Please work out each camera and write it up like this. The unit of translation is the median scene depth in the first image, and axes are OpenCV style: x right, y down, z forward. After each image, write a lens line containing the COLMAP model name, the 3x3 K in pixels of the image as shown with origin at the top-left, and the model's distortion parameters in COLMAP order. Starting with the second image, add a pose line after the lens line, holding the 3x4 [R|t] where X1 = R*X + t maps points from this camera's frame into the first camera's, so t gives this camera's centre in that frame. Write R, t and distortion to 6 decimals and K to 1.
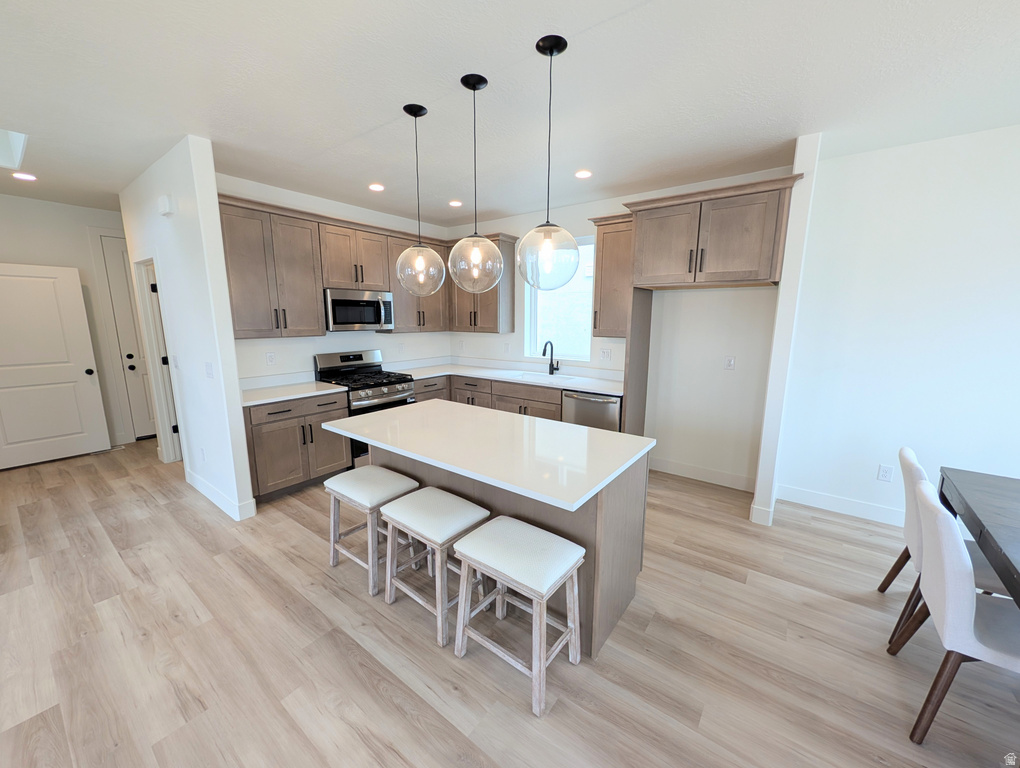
lens RADIAL K [[392.7, 0, 512.8], [0, 392.7, 385.6], [0, 0, 1]] dist [0.000216, -0.000154]
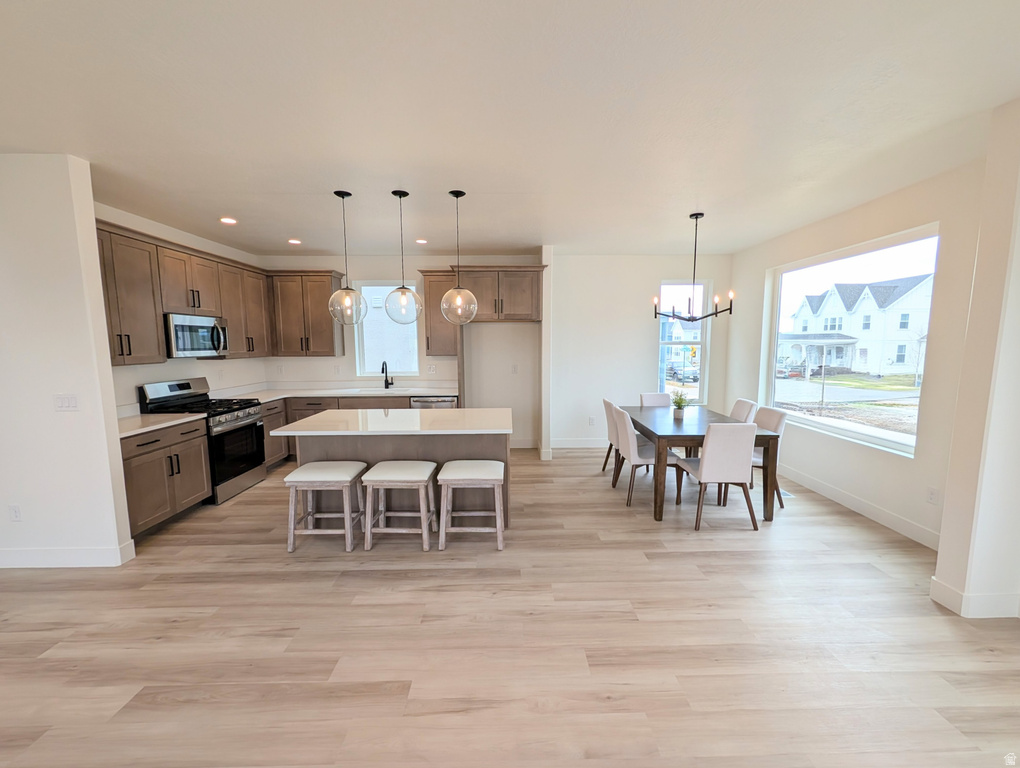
lens RADIAL K [[396.8, 0, 511.7], [0, 396.8, 386.5], [0, 0, 1]] dist [0.001120, -0.000006]
pose [[0.793647, -0.075486, 0.603677, -0.472884], [0.114878, 0.993016, -0.026858, 0.059351], [-0.597434, 0.090665, 0.796776, -0.292935]]
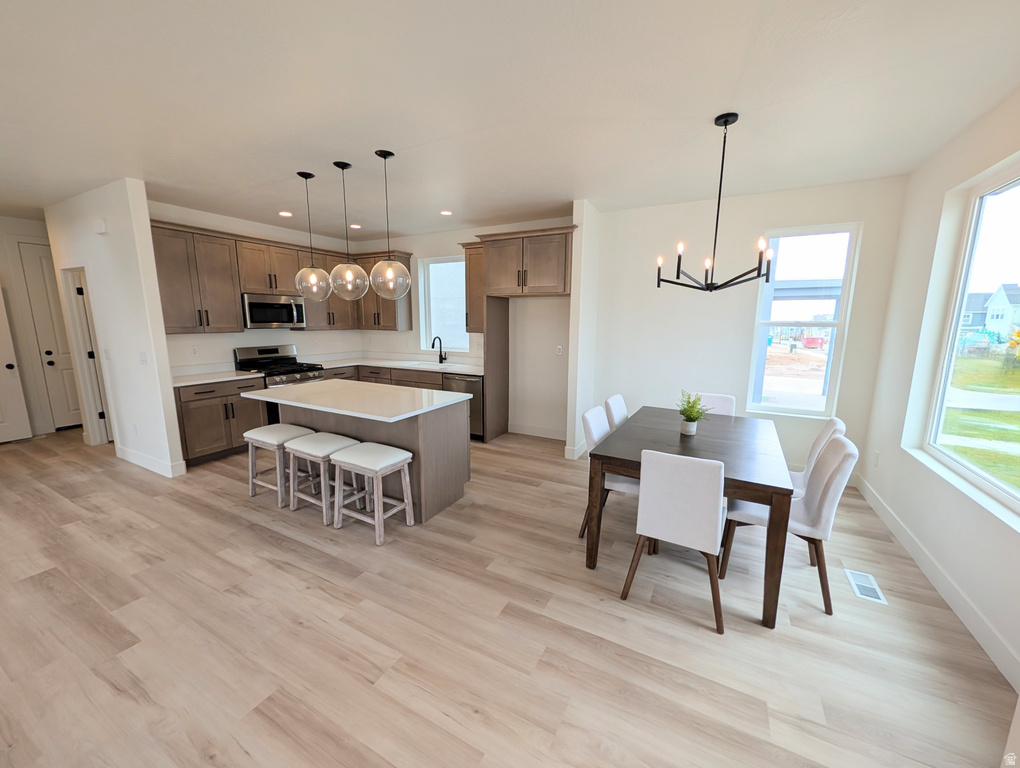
lens RADIAL K [[392.7, 0, 512.8], [0, 392.7, 385.6], [0, 0, 1]] dist [0.000216, -0.000154]
pose [[0.988962, -0.022820, 0.146400, 0.197496], [0.023695, 0.999710, -0.004236, 0.075610], [-0.146261, 0.007658, 0.989216, -0.388021]]
